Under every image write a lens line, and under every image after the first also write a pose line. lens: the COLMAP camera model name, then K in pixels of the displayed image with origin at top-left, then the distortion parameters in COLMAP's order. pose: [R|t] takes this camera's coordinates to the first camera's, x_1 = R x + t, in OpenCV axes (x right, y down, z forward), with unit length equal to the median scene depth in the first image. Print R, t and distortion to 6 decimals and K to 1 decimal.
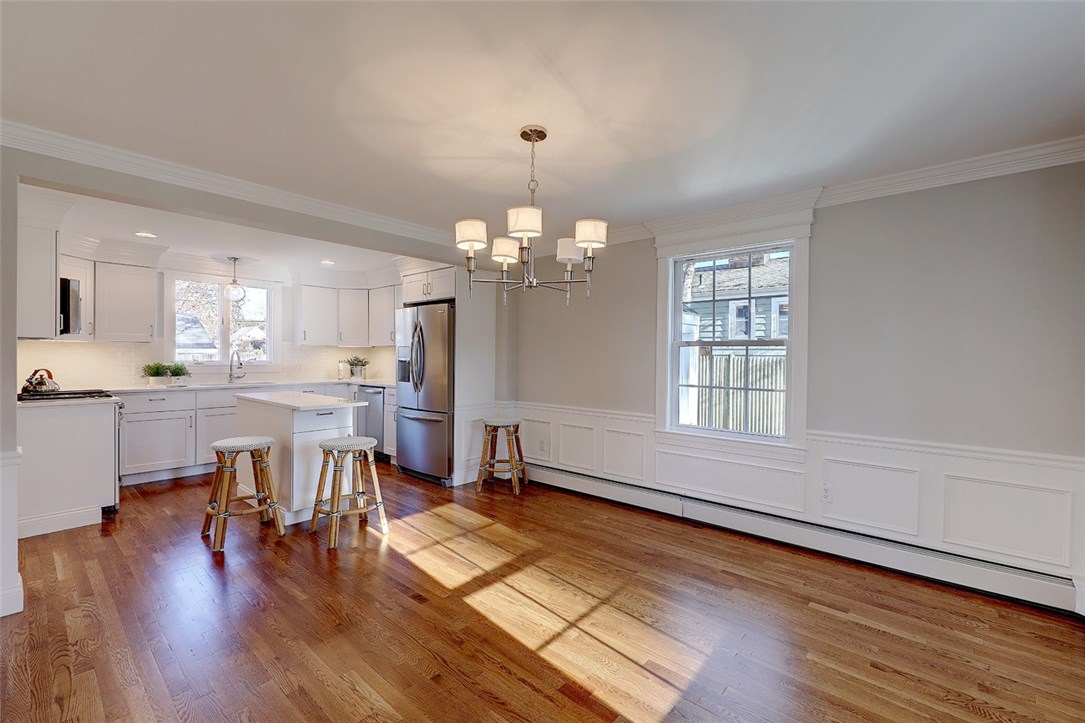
lens RADIAL K [[462.4, 0, 546.2], [0, 462.4, 360.6], [0, 0, 1]] dist [0.000844, 0.000262]
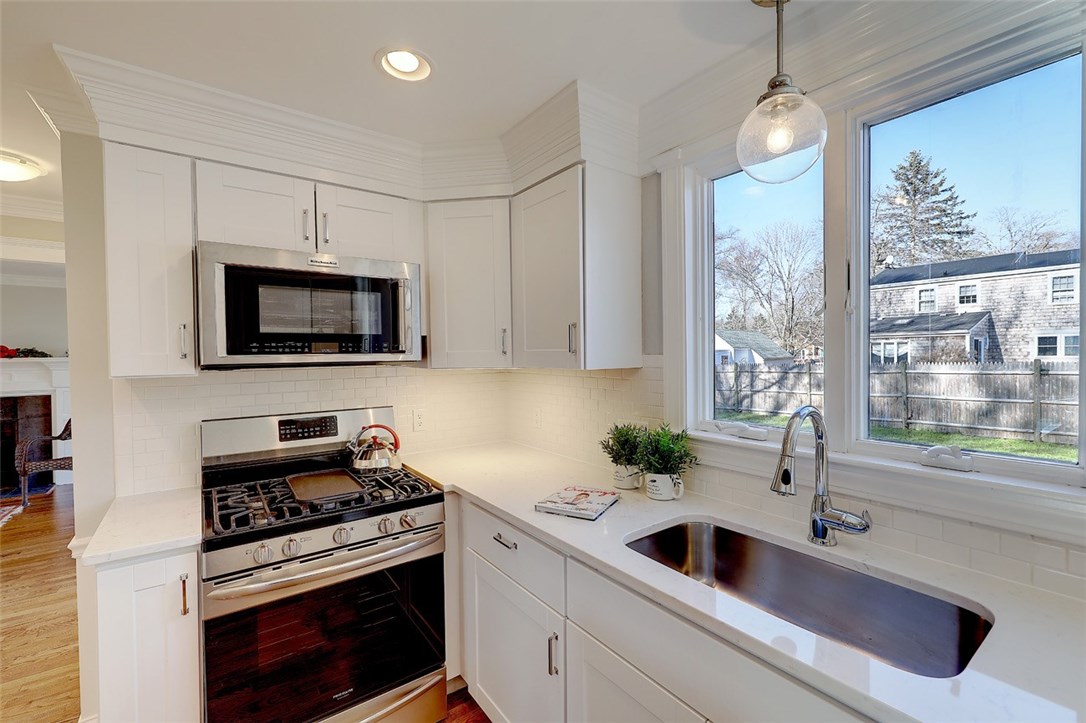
lens RADIAL K [[462.8, 0, 546.7], [0, 462.8, 360.6], [0, 0, 1]] dist [0.000844, 0.000262]
pose [[-0.211938, 0.010727, -0.977224, -0.869963], [-0.004066, 0.999921, 0.011858, -0.089071], [0.977275, 0.006486, -0.211878, 1.860895]]
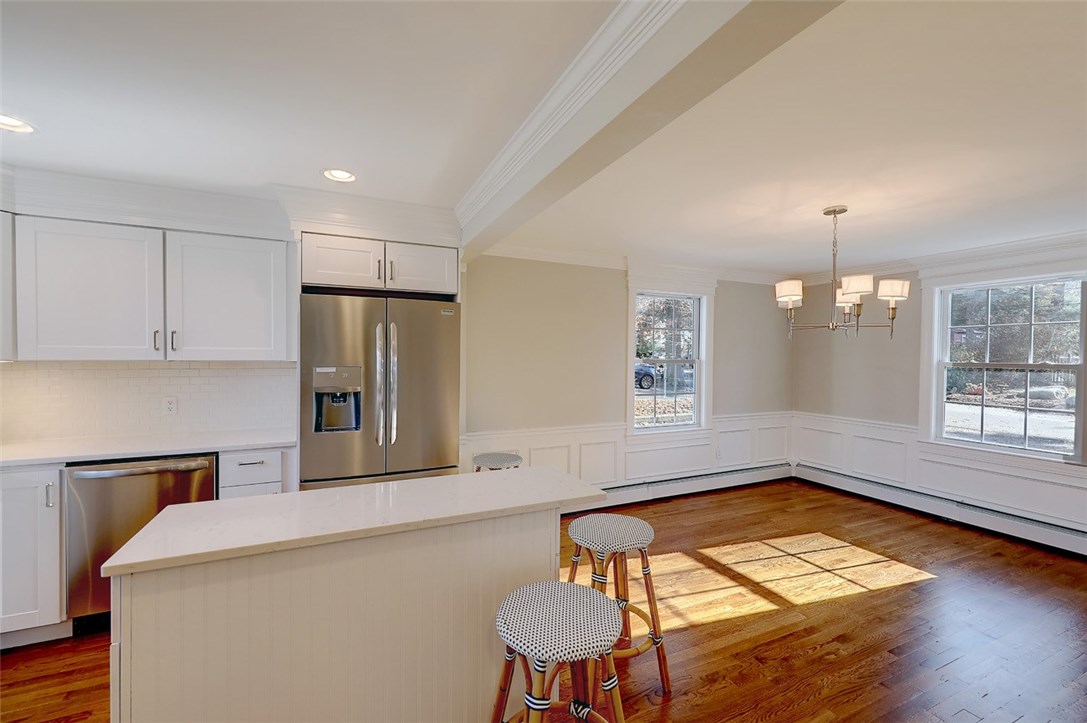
lens RADIAL K [[450.2, 0, 542.7], [0, 450.2, 358.3], [0, 0, 1]] dist [0.002042, 0.000063]
pose [[0.410876, -0.010614, 0.911629, -1.269022], [0.004421, 0.999944, 0.009650, -0.079475], [-0.911680, 0.000065, 0.410900, 1.028377]]
